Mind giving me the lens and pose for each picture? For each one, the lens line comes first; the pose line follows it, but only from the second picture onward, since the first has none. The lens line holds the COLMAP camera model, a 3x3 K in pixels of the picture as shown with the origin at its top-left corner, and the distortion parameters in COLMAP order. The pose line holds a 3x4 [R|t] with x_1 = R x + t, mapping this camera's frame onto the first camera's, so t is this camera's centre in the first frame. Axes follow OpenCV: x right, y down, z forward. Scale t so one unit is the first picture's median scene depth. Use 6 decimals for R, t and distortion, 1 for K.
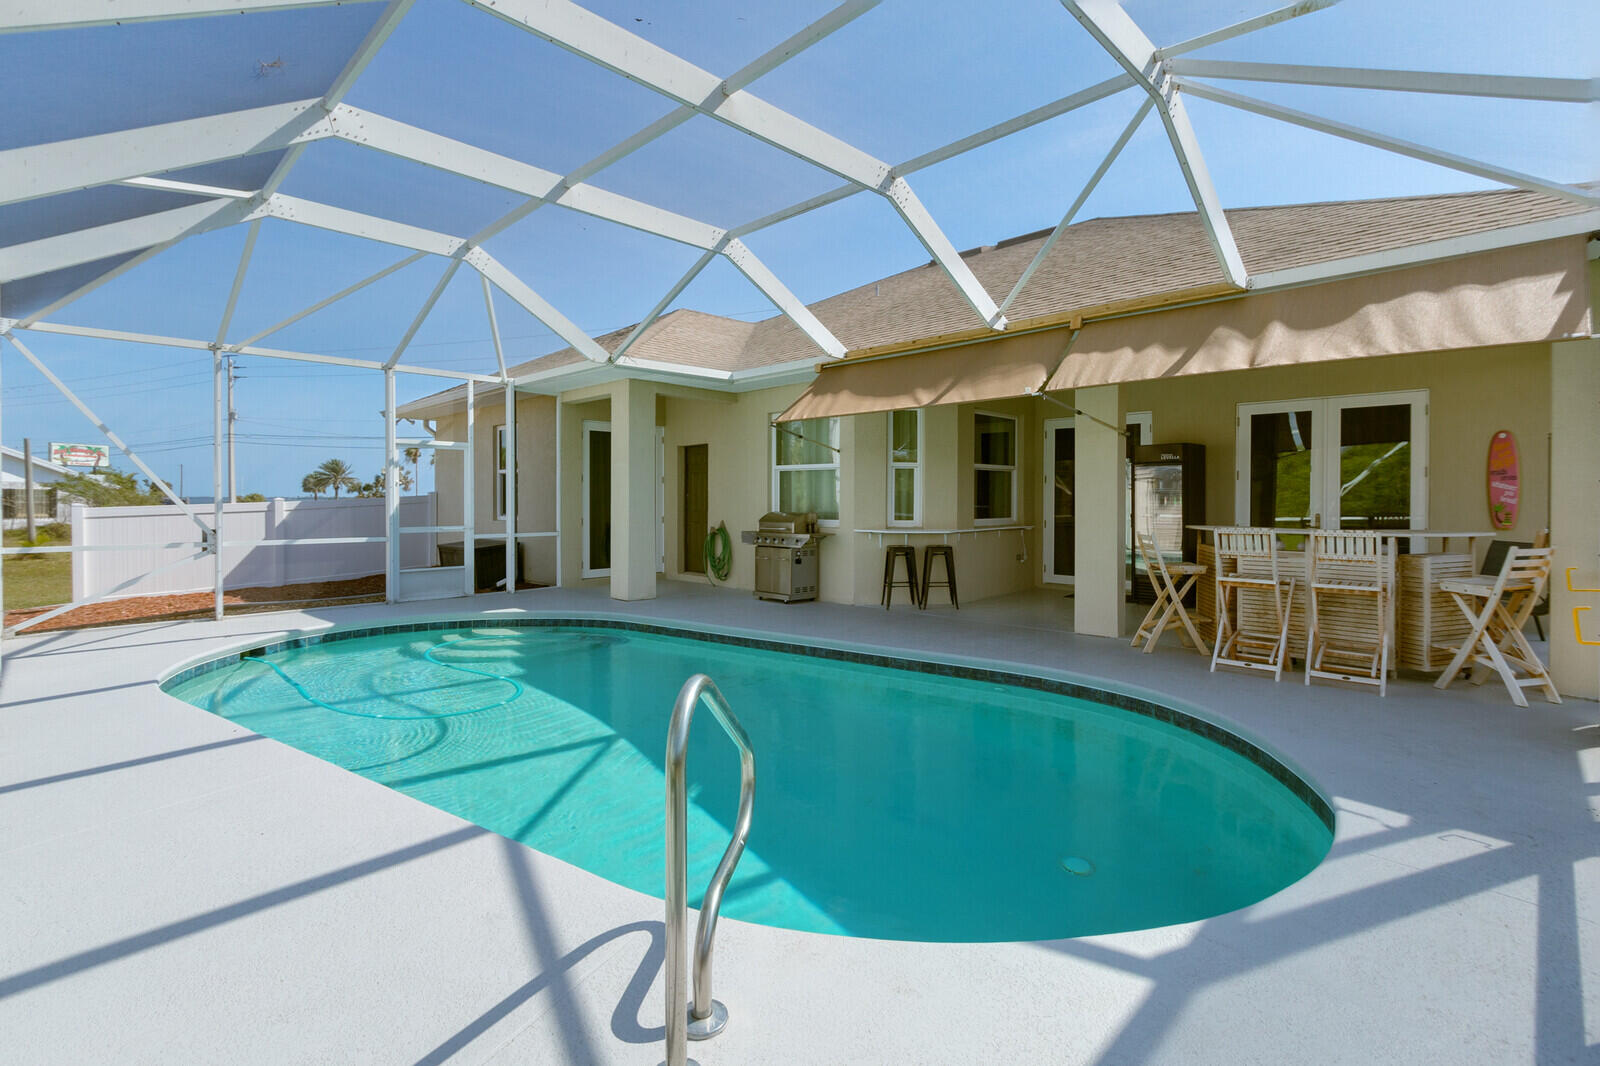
lens RADIAL K [[743.3, 0, 799.4], [0, 743.3, 504.8], [0, 0, 1]] dist [0.001105, 0.000141]
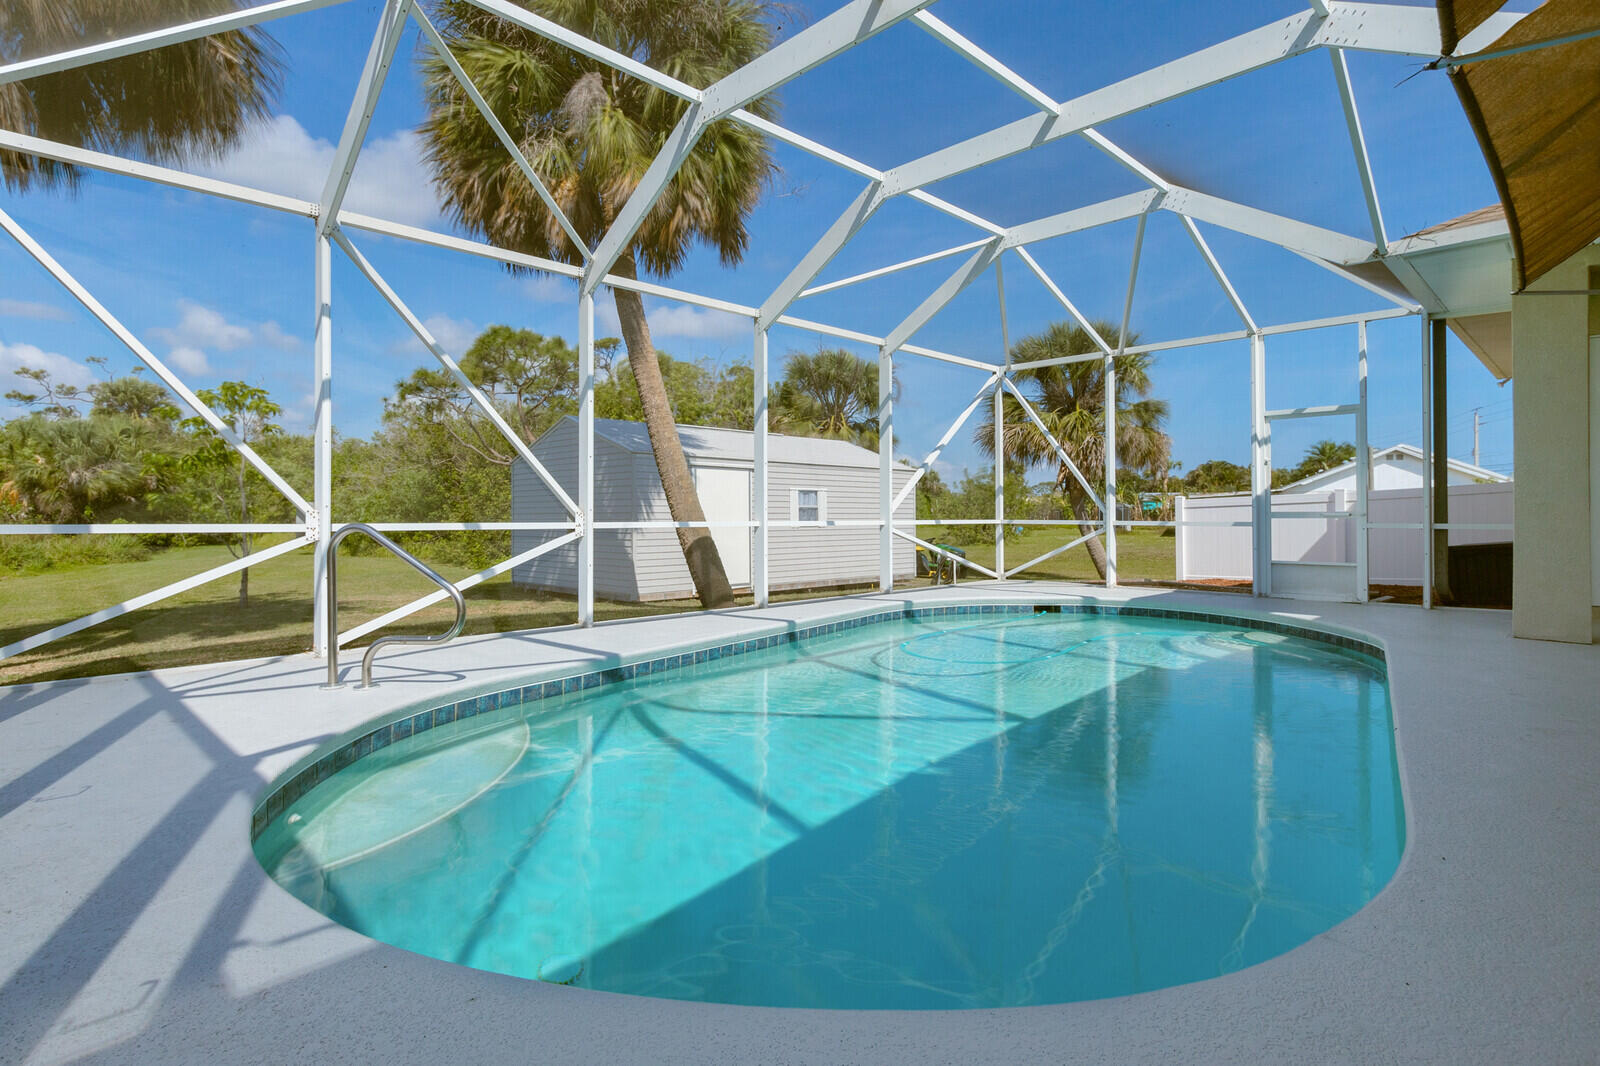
lens RADIAL K [[825.4, 0, 800.3], [0, 825.4, 513.2], [0, 0, 1]] dist [-0.001195, -0.000532]
pose [[-0.007722, -0.001336, -0.999969, 0.705274], [-0.006179, 0.999980, -0.001288, 0.058284], [0.999951, 0.006168, -0.007730, 0.715146]]
